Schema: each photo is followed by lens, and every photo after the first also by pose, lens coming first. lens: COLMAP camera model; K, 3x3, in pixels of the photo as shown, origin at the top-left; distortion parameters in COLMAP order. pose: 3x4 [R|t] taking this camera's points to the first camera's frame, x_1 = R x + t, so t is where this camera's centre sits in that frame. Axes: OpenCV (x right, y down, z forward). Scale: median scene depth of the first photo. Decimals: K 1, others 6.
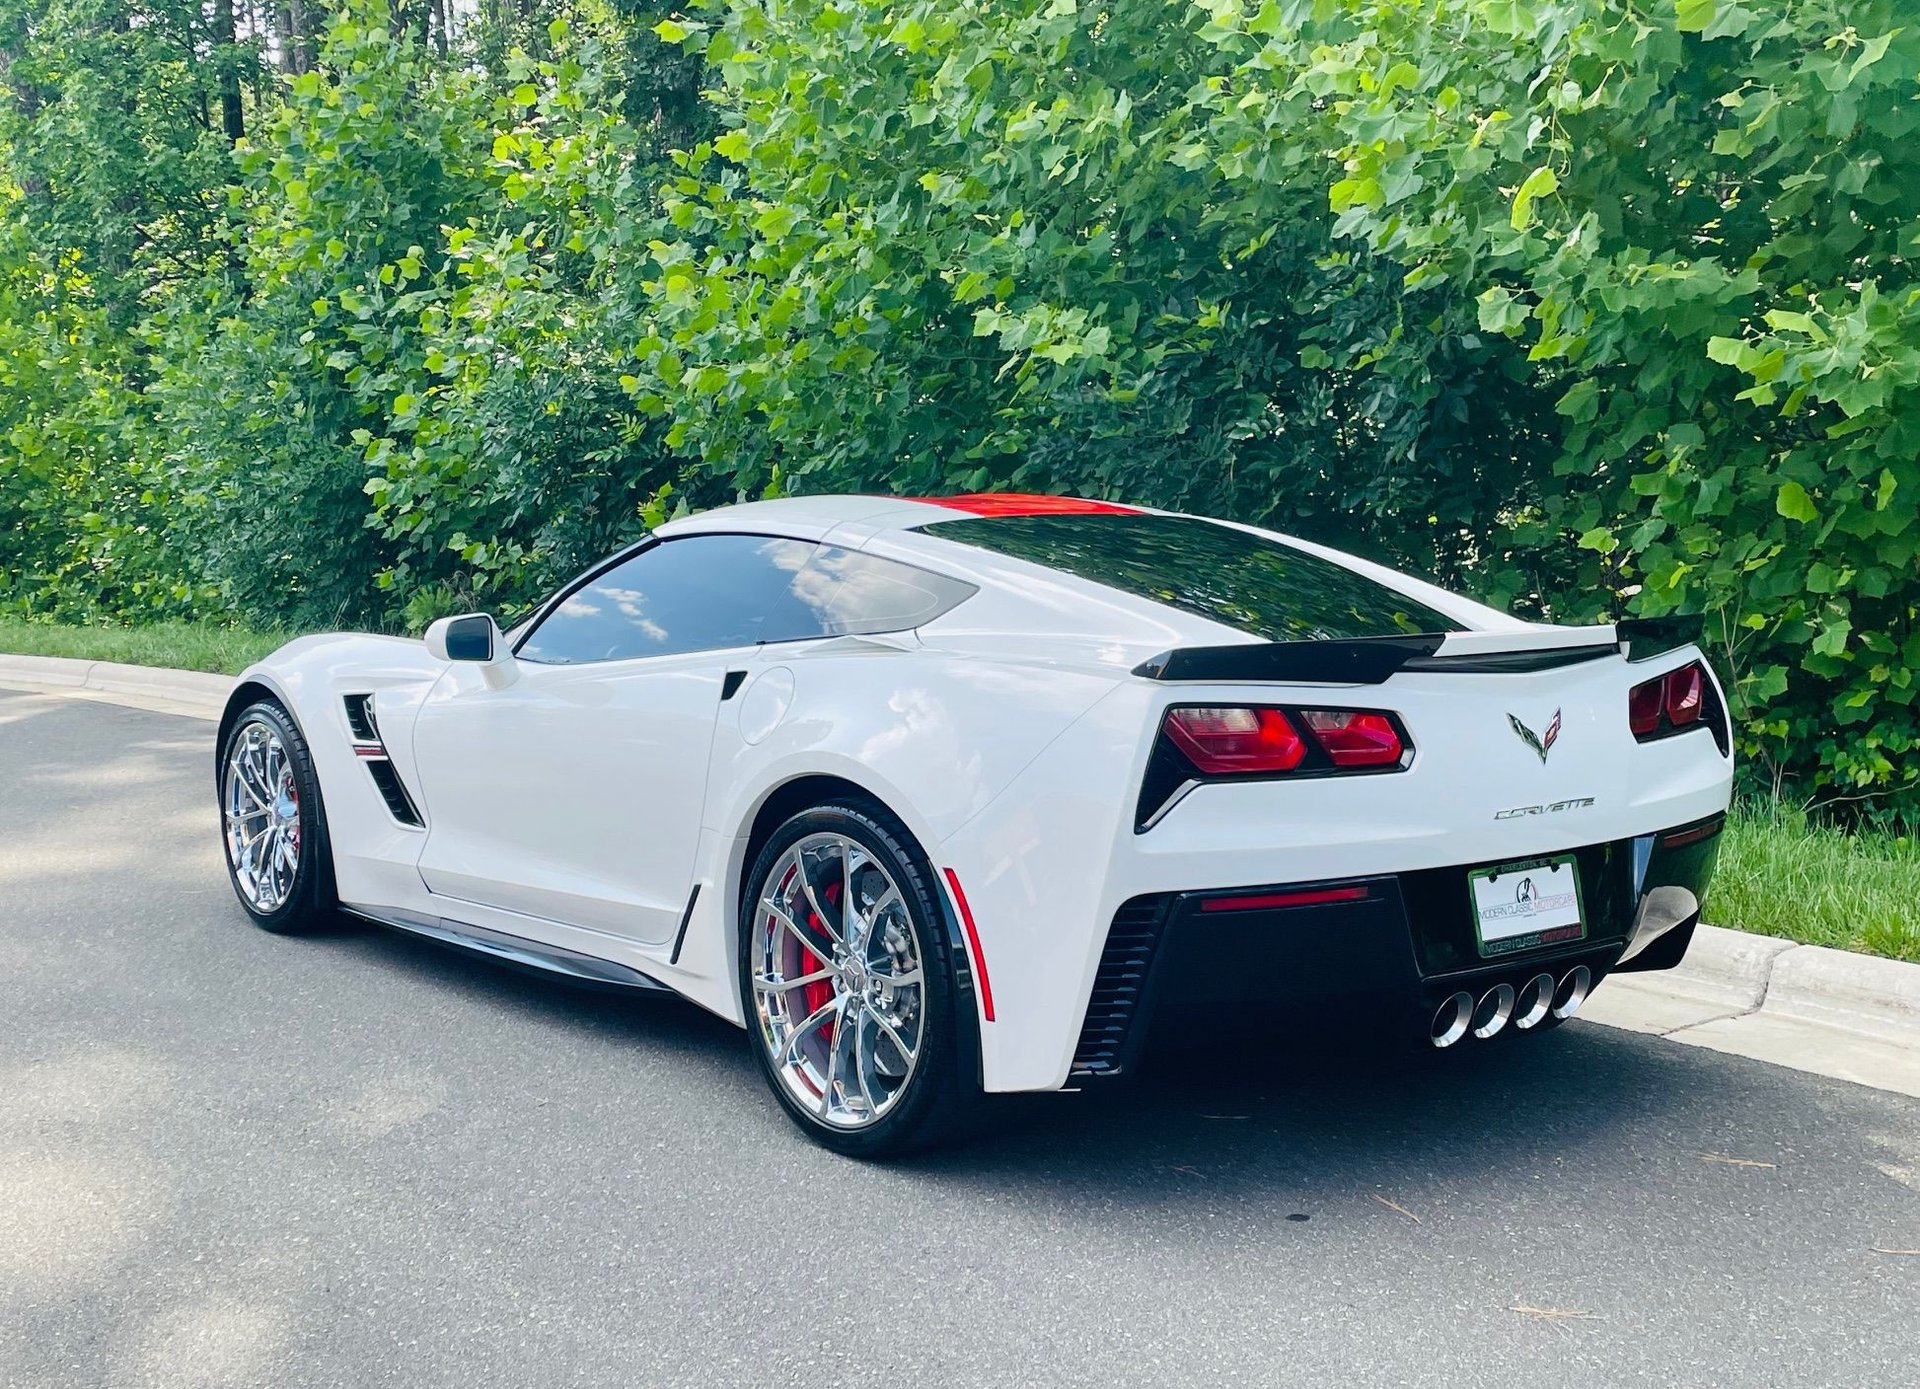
lens RADIAL K [[2379.6, 0, 937.1], [0, 2379.6, 690.6], [0, 0, 1]] dist [0.131374, -0.283714]
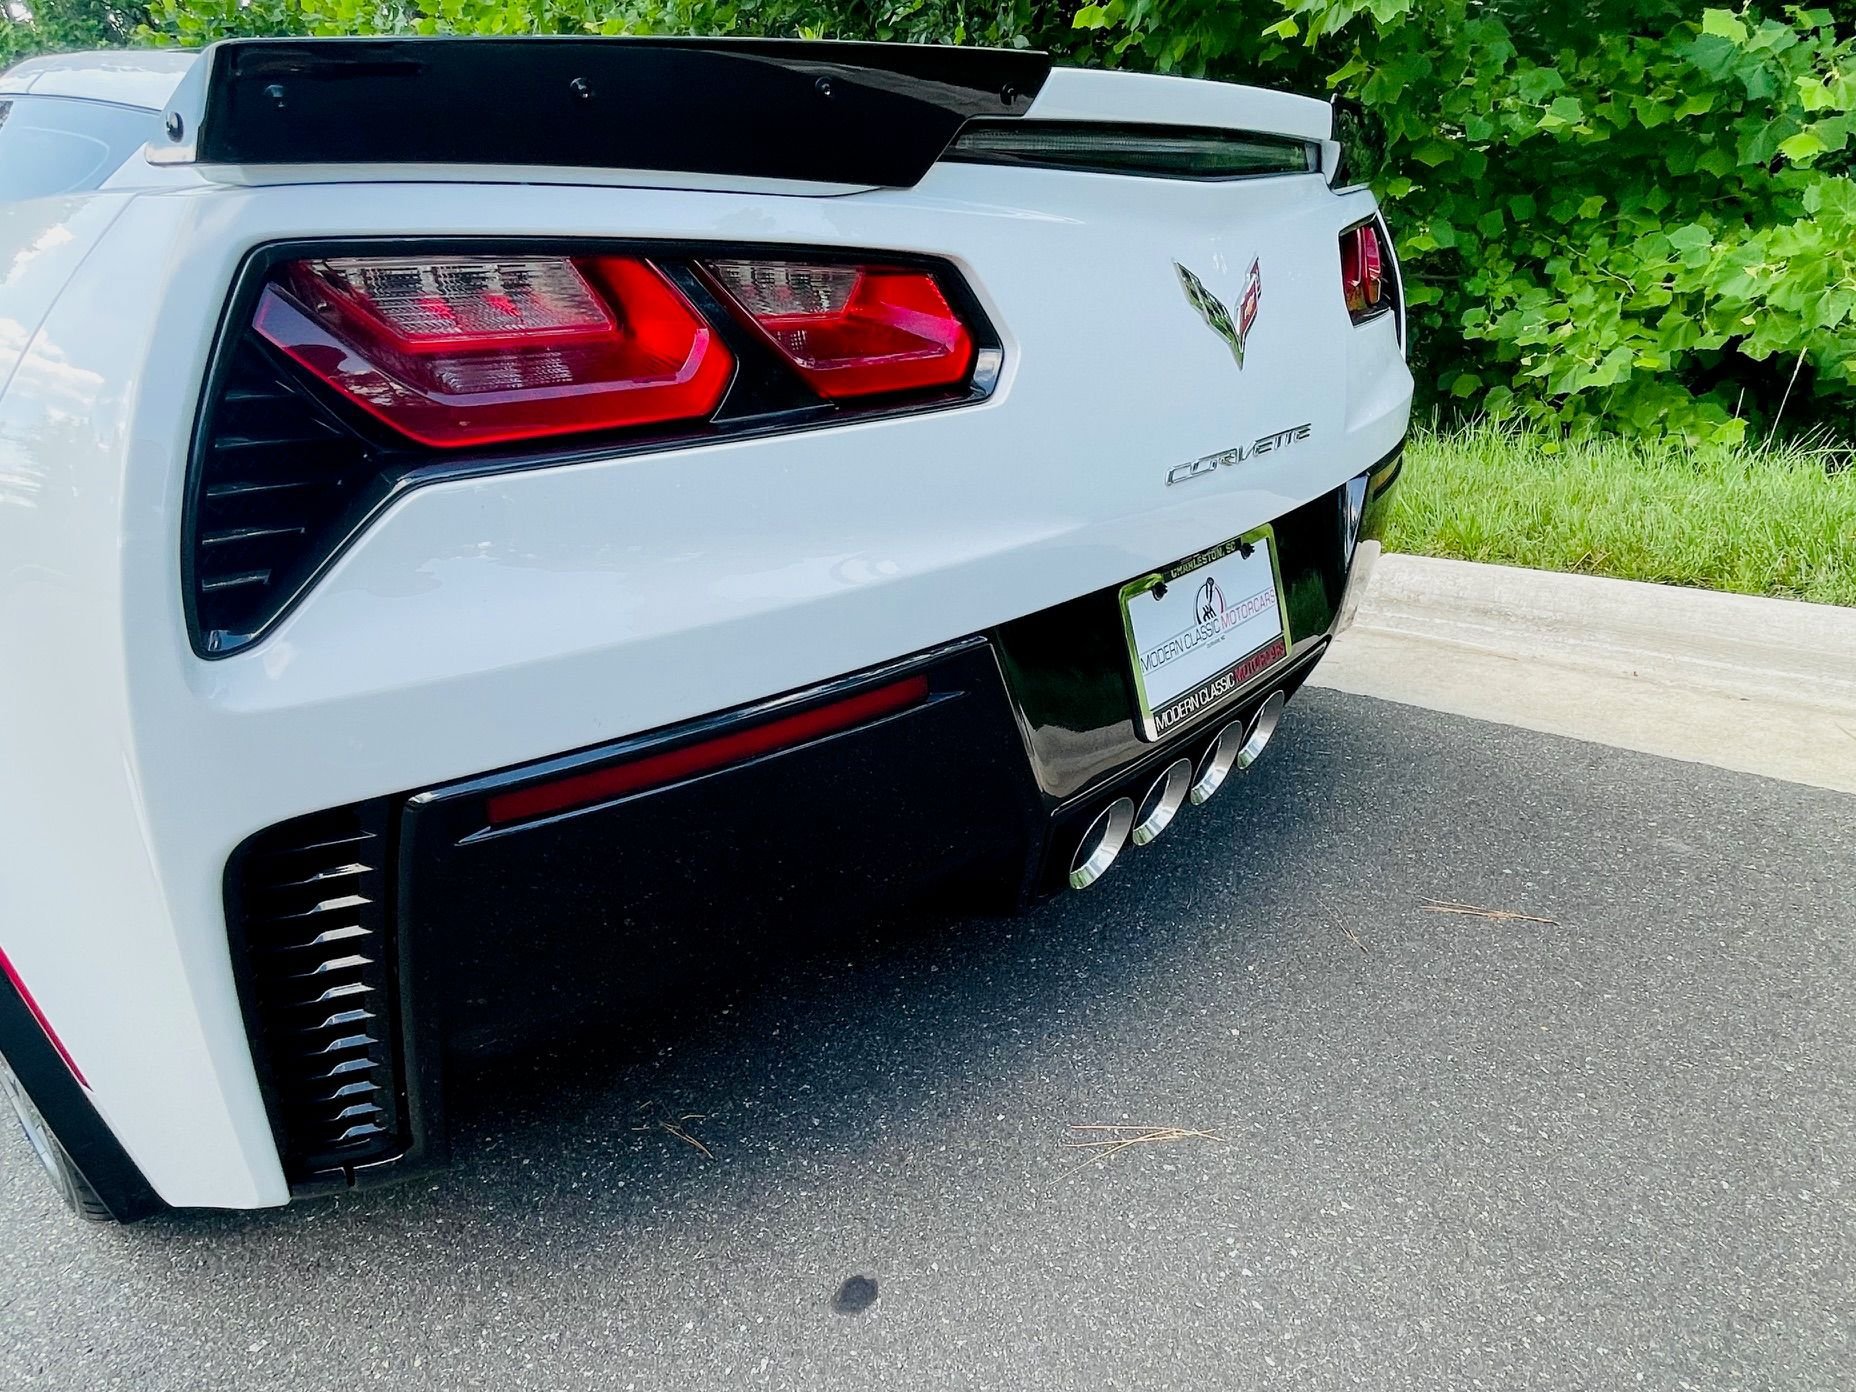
lens RADIAL K [[1126.5, 0, 1007.2], [0, 1126.5, 725.2], [0, 0, 1]] dist [-0.002812, -0.002217]
pose [[0.976620, -0.134339, 0.167828, 0.084710], [0.080659, 0.952647, 0.293185, 0.016320], [-0.199267, -0.272794, 0.941210, 0.425090]]
